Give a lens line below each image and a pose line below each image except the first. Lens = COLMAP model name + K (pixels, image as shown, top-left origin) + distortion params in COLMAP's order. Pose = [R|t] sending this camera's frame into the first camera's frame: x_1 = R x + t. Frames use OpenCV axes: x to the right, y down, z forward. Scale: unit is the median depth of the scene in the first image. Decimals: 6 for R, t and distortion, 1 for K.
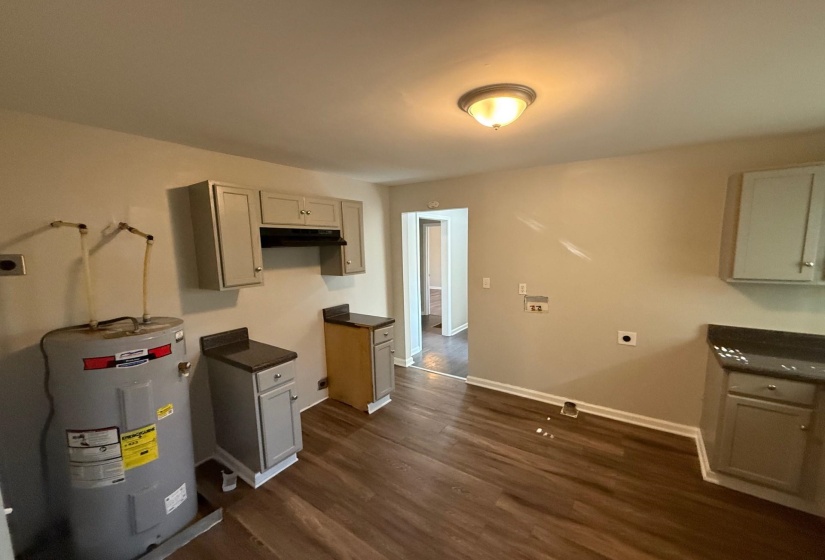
lens RADIAL K [[329.5, 0, 416.8], [0, 329.5, 287.9], [0, 0, 1]] dist [-0.000710, 0.000075]
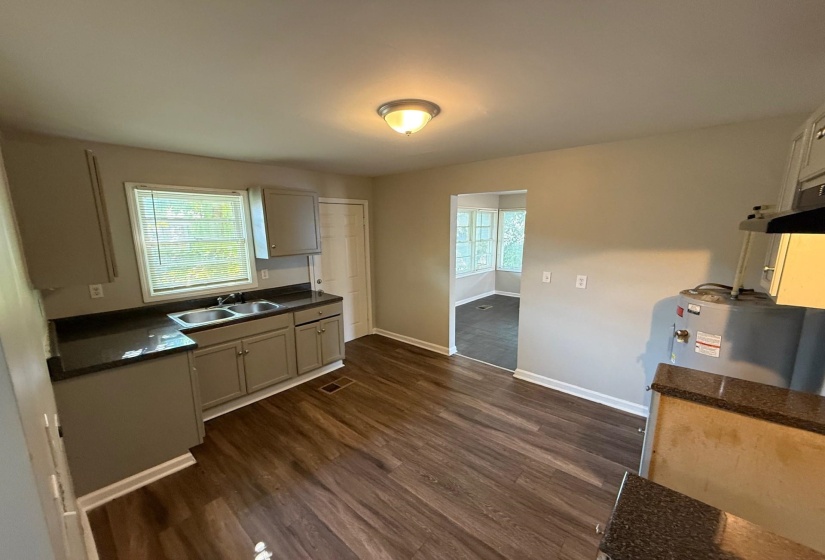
lens RADIAL K [[325.0, 0, 410.2], [0, 325.0, 292.3], [0, 0, 1]] dist [0.001181, 0.000330]
pose [[-0.991128, -0.005400, 0.132804, 0.054037], [0.037935, 0.946122, 0.321580, -0.207901], [-0.127386, 0.323765, -0.937523, 1.501587]]
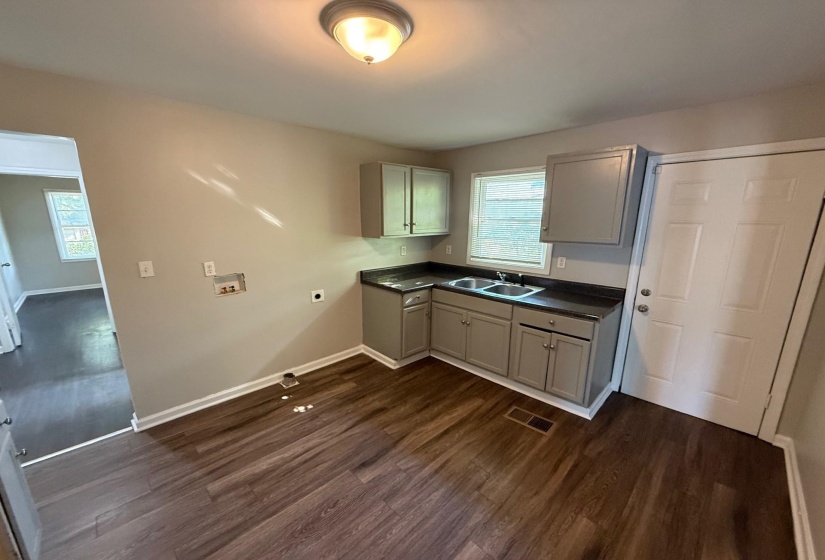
lens RADIAL K [[325.0, 0, 410.2], [0, 325.0, 292.3], [0, 0, 1]] dist [0.001181, 0.000330]
pose [[0.201024, -0.213679, 0.955997, -0.421861], [0.123821, 0.973634, 0.191585, -0.040148], [-0.971729, 0.079859, 0.222182, 0.496311]]
